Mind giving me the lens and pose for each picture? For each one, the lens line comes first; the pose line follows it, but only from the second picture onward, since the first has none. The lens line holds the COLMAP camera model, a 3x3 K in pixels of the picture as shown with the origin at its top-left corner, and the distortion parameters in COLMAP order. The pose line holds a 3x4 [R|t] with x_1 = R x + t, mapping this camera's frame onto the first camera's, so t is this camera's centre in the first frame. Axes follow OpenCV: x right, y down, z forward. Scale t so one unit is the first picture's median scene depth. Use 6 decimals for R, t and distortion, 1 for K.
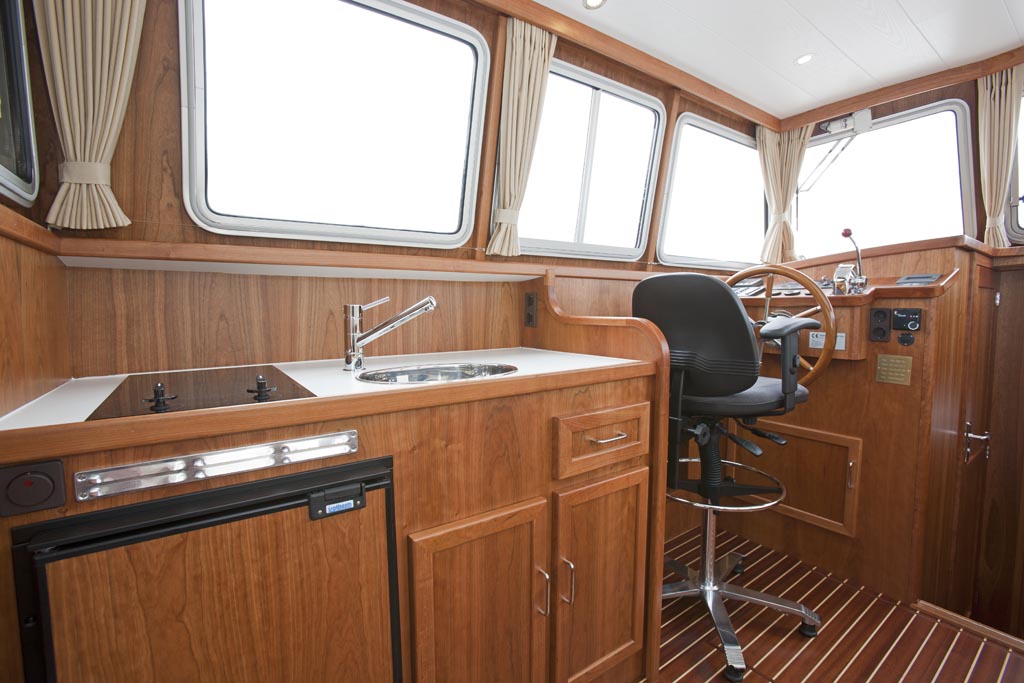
lens RADIAL K [[458.9, 0, 512.0], [0, 458.9, 341.5], [0, 0, 1]] dist [-0.079895, 0.026447]
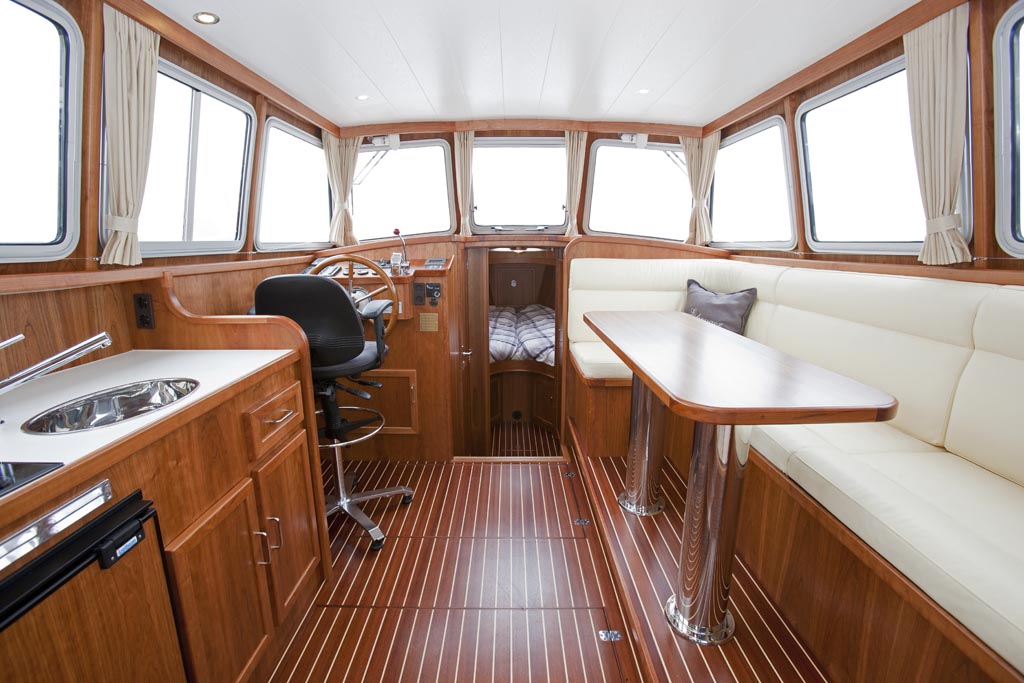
lens RADIAL K [[458.9, 0, 512.0], [0, 458.9, 341.5], [0, 0, 1]] dist [-0.079895, 0.026447]
pose [[0.569122, -0.164164, 0.805699, -0.297688], [0.055406, 0.985296, 0.161620, -0.122493], [-0.820384, -0.047341, 0.569850, -0.181819]]
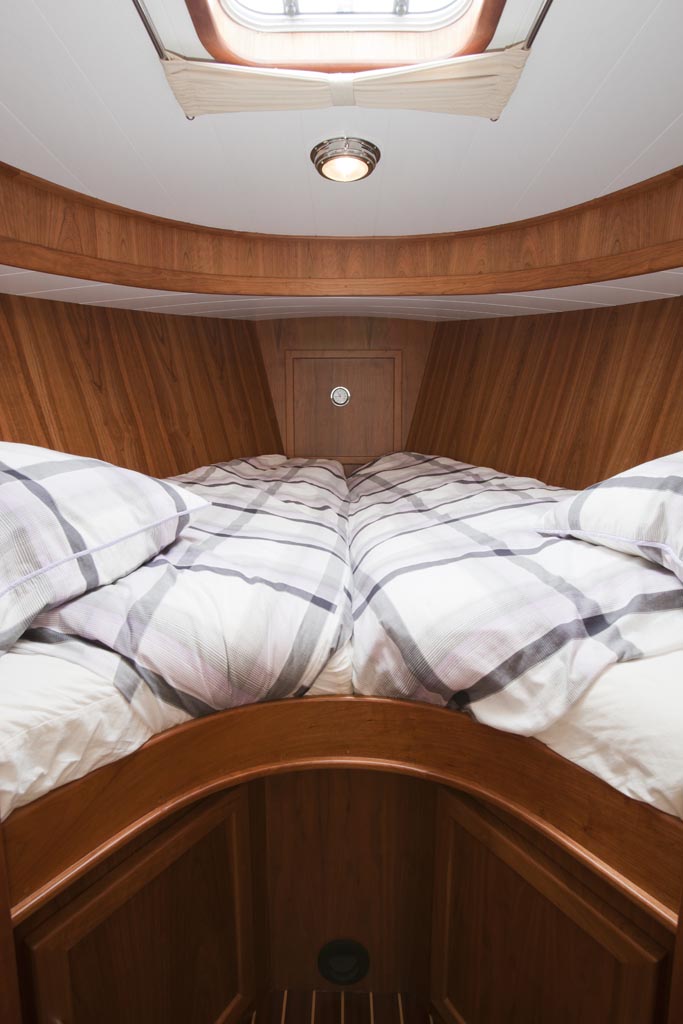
lens RADIAL K [[554.0, 0, 341.5], [0, 554.0, 512.0], [0, 0, 1]] dist [-0.000064, -0.000015]
pose [[0.576976, -0.103978, 0.810116, 1.221028], [0.054251, 0.994552, 0.089012, 0.156423], [-0.814957, -0.007409, 0.579474, 0.856064]]
